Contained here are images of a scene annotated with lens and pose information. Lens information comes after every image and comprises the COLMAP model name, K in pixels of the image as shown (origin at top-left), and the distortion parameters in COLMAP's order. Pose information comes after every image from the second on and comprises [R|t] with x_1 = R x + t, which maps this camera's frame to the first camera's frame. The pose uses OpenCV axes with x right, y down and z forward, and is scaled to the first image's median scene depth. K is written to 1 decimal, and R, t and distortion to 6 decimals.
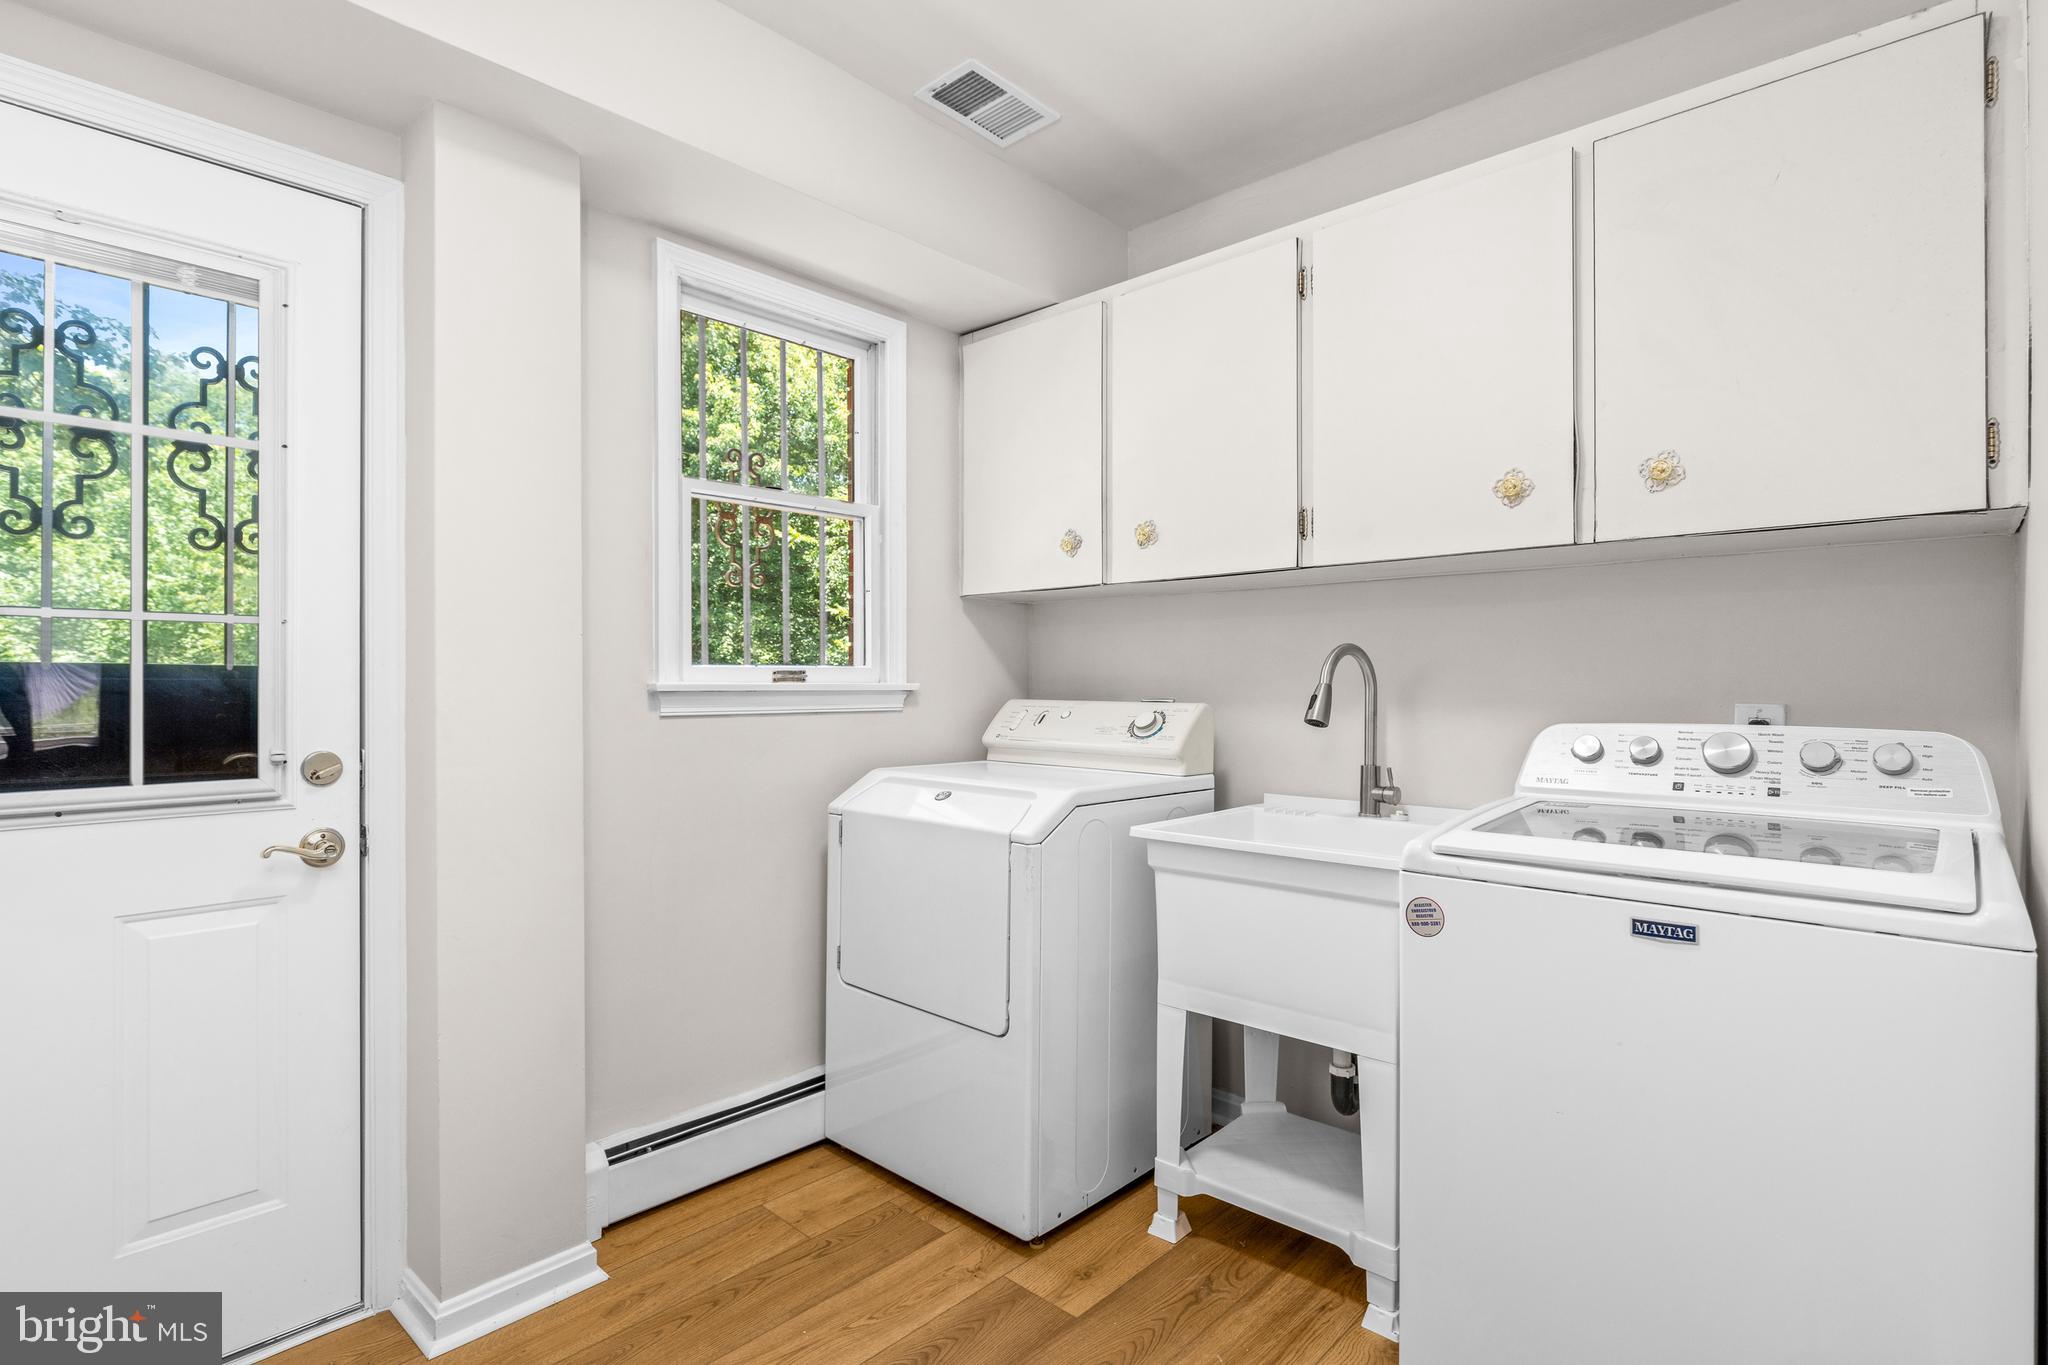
lens RADIAL K [[996.3, 0, 1033.3], [0, 996.3, 683.0], [0, 0, 1]] dist [-0.003278, -0.001332]
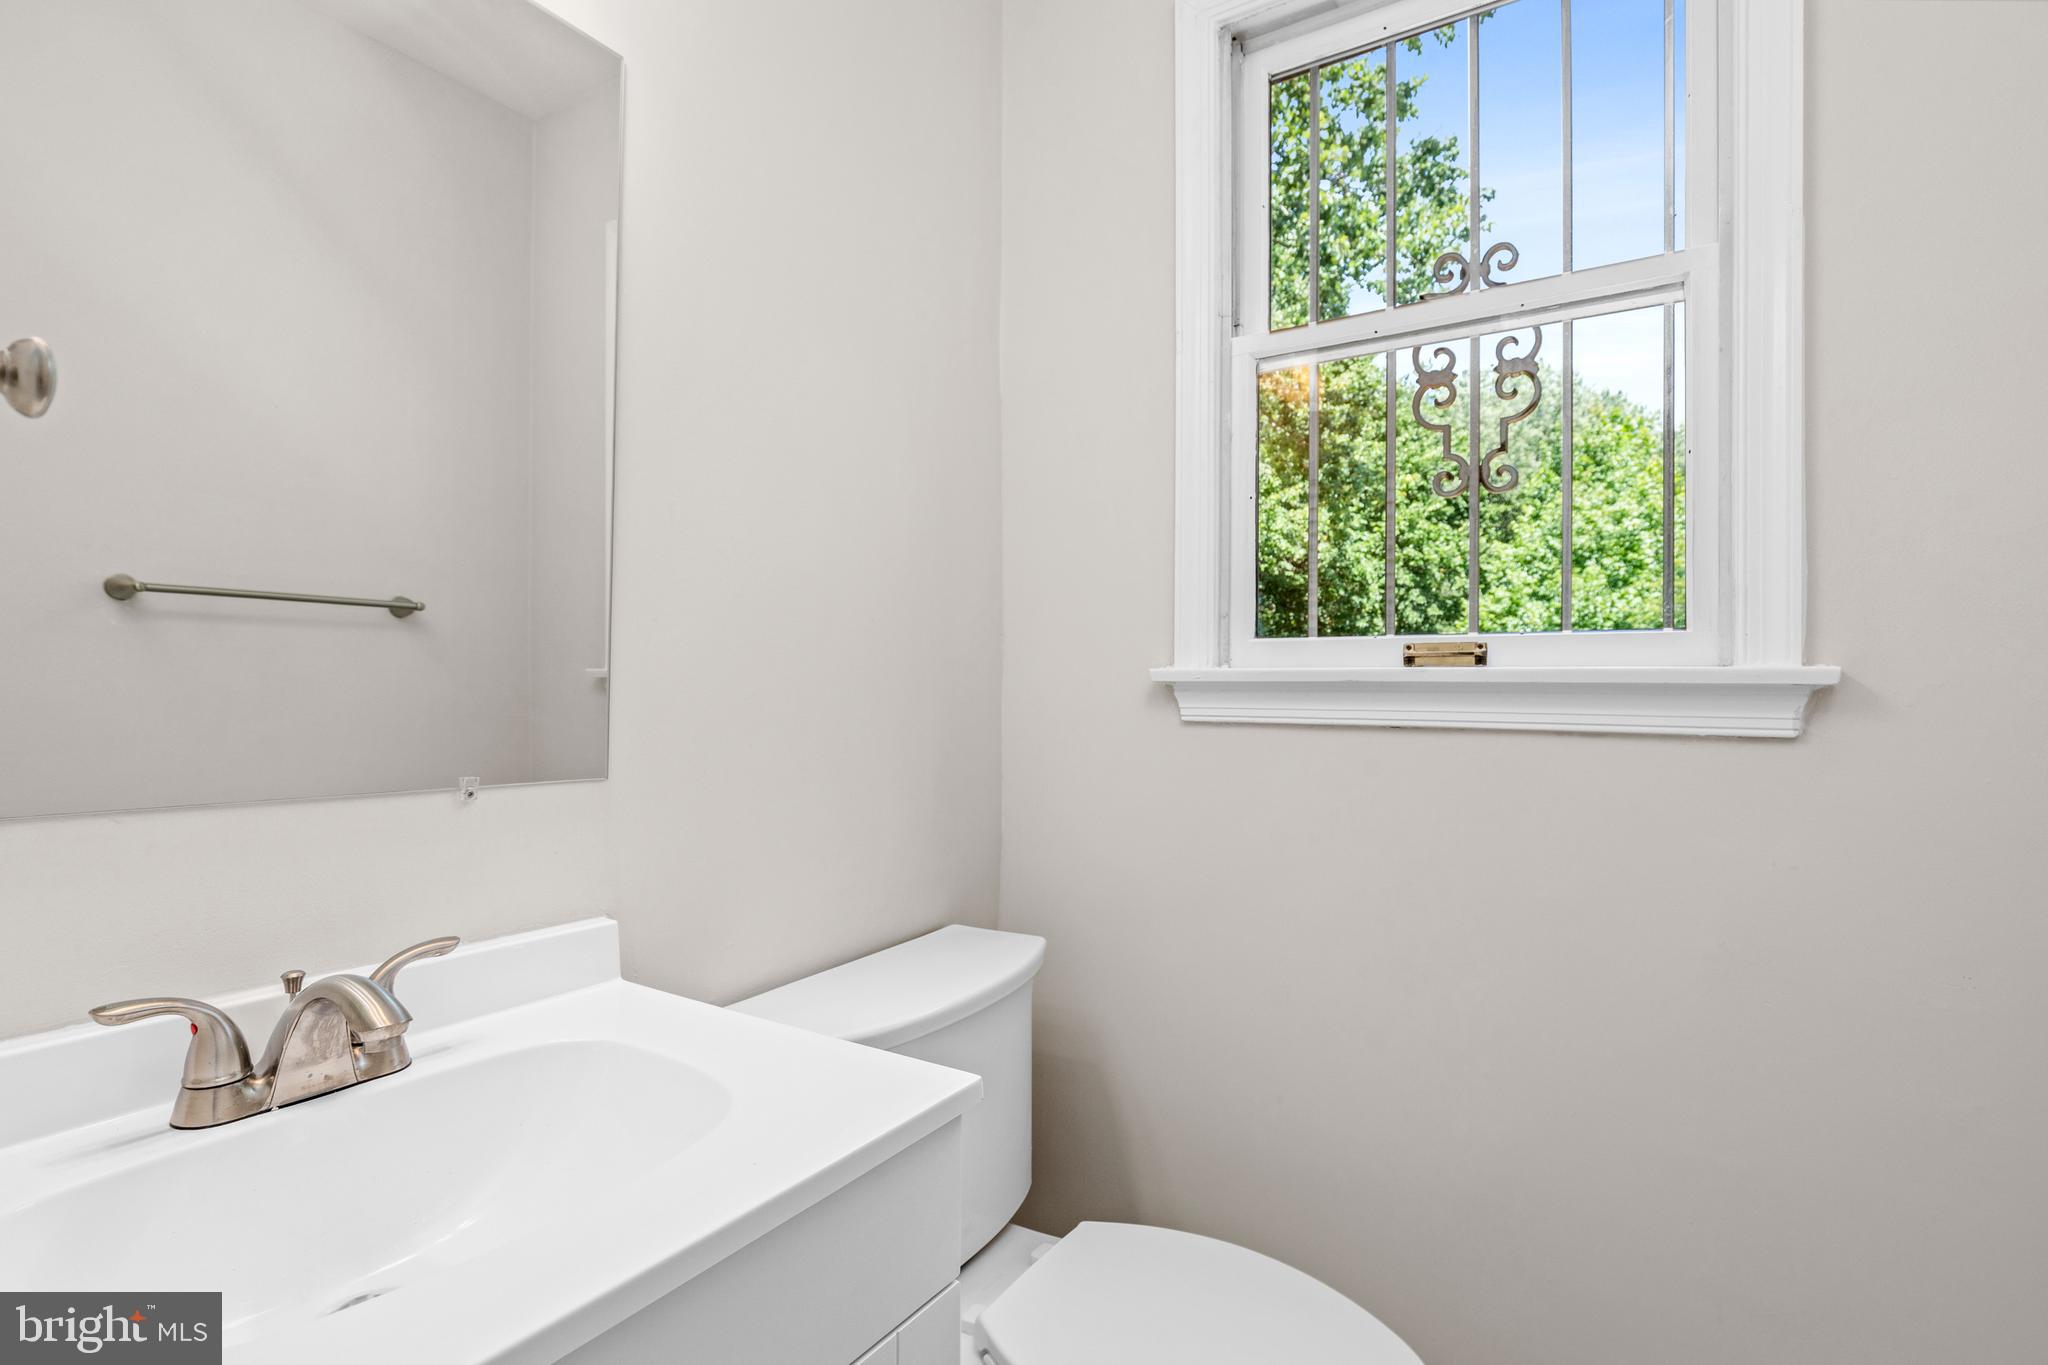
lens RADIAL K [[996.3, 0, 1028.7], [0, 996.3, 676.8], [0, 0, 1]] dist [-0.003278, -0.001332]
pose [[0.184147, -0.015205, -0.982781, 0.213070], [-0.006232, 0.999842, -0.016637, 0.013692], [0.982879, 0.009188, 0.184023, 0.688340]]
